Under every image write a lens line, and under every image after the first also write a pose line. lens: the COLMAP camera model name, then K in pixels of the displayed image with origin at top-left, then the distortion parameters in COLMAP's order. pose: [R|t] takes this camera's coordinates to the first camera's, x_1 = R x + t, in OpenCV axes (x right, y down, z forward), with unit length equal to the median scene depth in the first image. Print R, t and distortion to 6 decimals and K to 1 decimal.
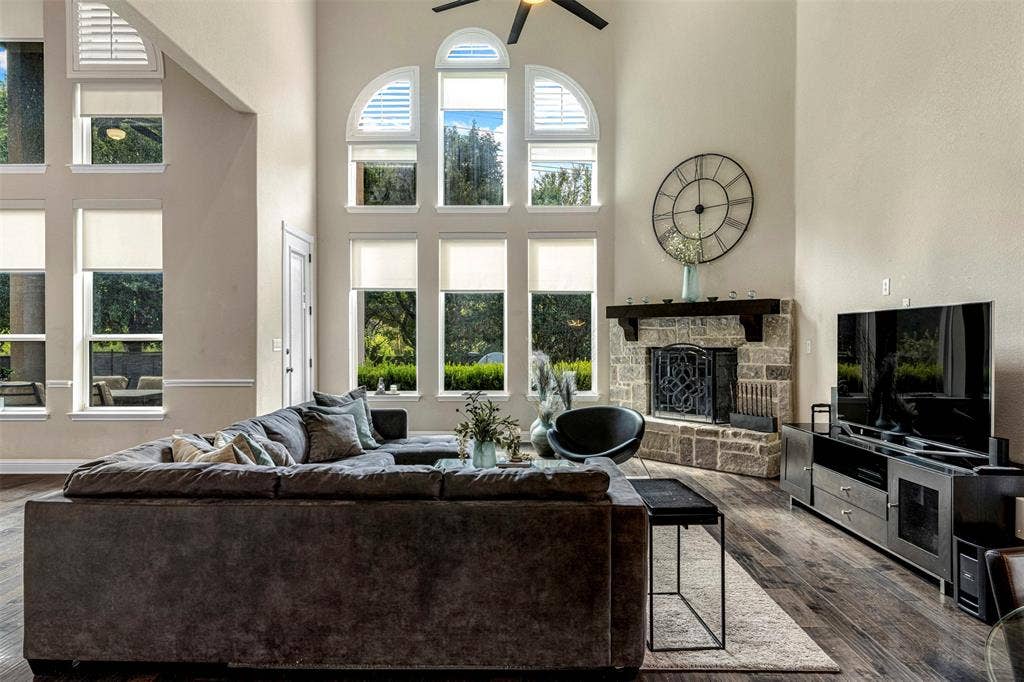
lens RADIAL K [[594.5, 0, 512.1], [0, 594.5, 343.3], [0, 0, 1]] dist [-0.001830, -0.000813]
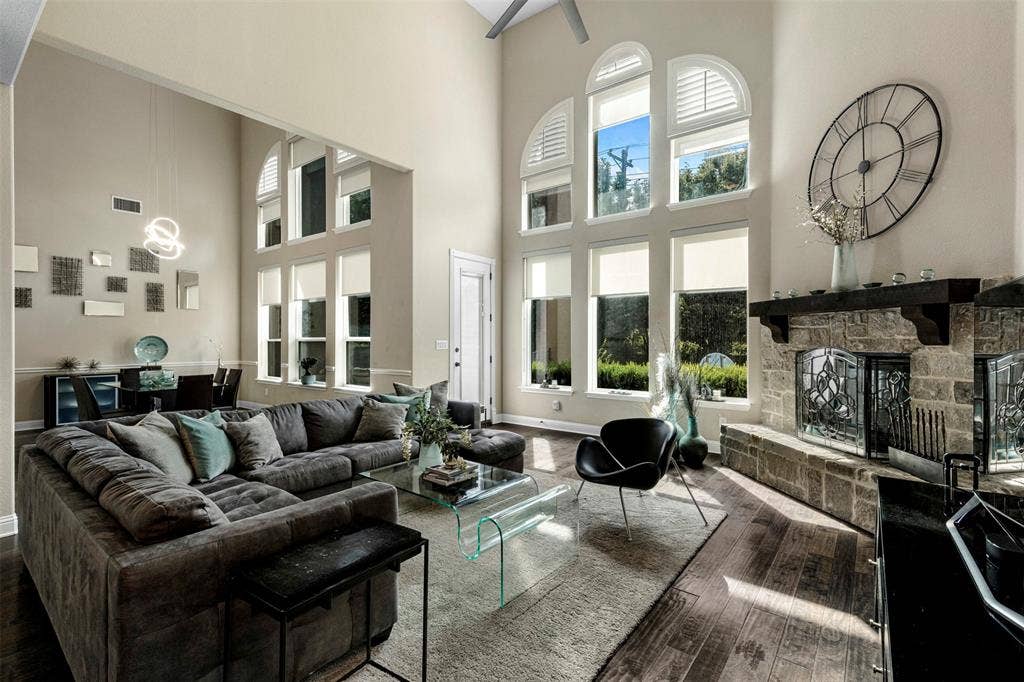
lens RADIAL K [[457.2, 0, 514.1], [0, 457.2, 342.6], [0, 0, 1]] dist [0.003241, 0.001588]
pose [[0.796205, 0.003795, -0.605015, 0.321559], [-0.004650, 0.999989, 0.000153, -0.003012], [0.605009, 0.002691, 0.796214, 0.282598]]
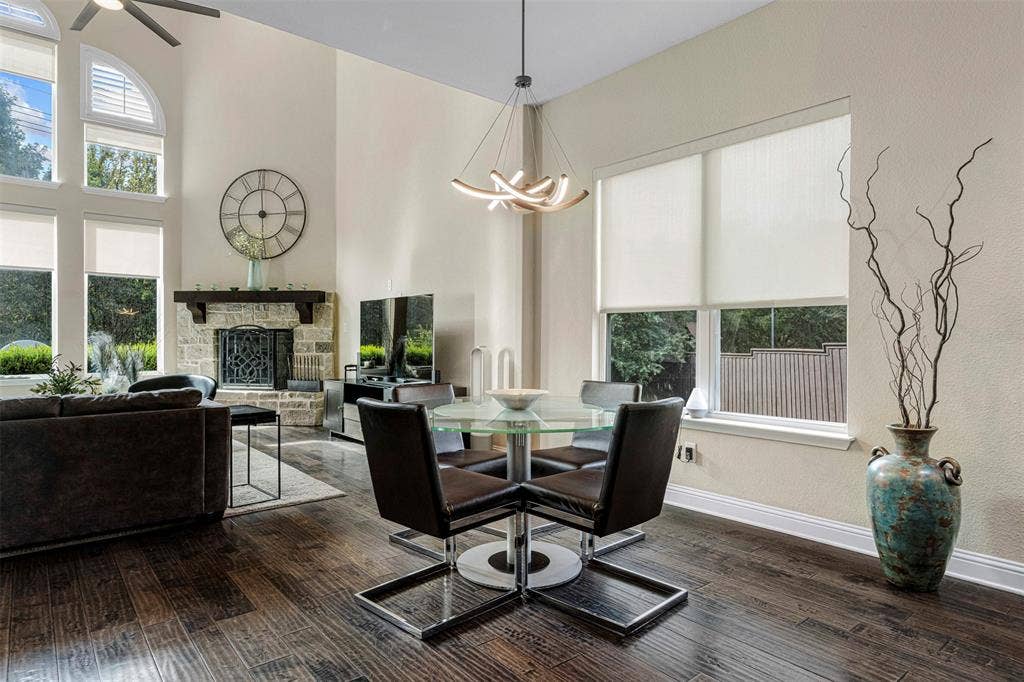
lens RADIAL K [[583.0, 0, 498.2], [0, 583.0, 341.8], [0, 0, 1]] dist [0.006133, -0.001403]
pose [[0.770552, -0.000192, 0.637377, -0.072176], [0.001338, 0.999998, -0.001317, 0.036197], [-0.637375, 0.001868, 0.770551, -0.221458]]
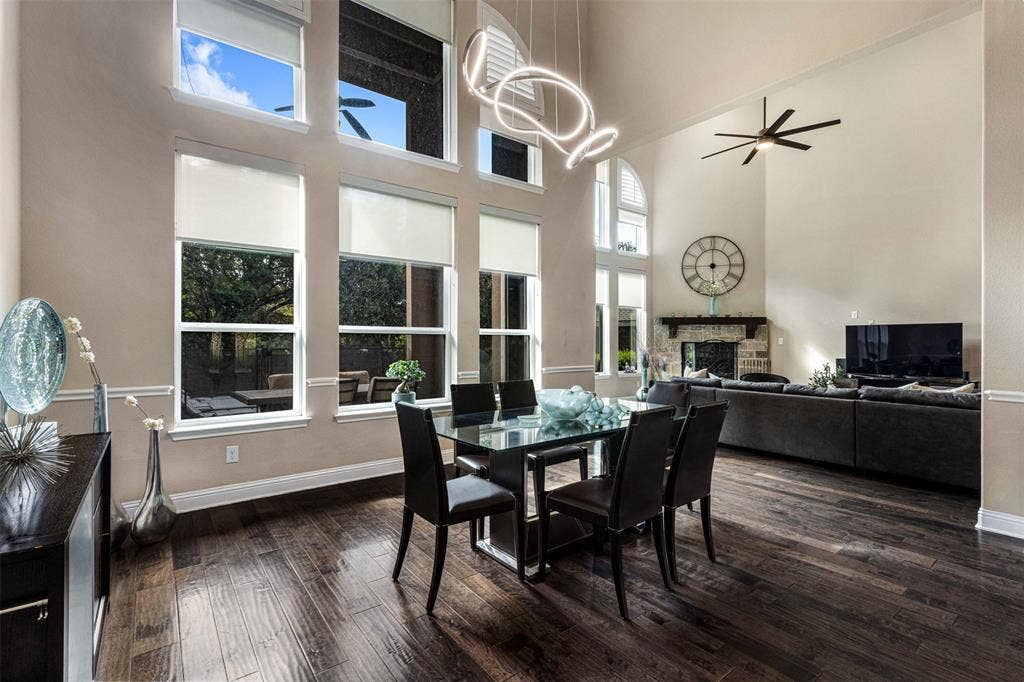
lens RADIAL K [[457.2, 0, 511.3], [0, 457.2, 336.5], [0, 0, 1]] dist [0.003241, 0.001588]
pose [[0.799377, 0.008453, 0.600770, -1.037307], [-0.002361, 0.999938, -0.010928, 0.007076], [-0.600825, 0.007317, 0.799347, 0.259321]]
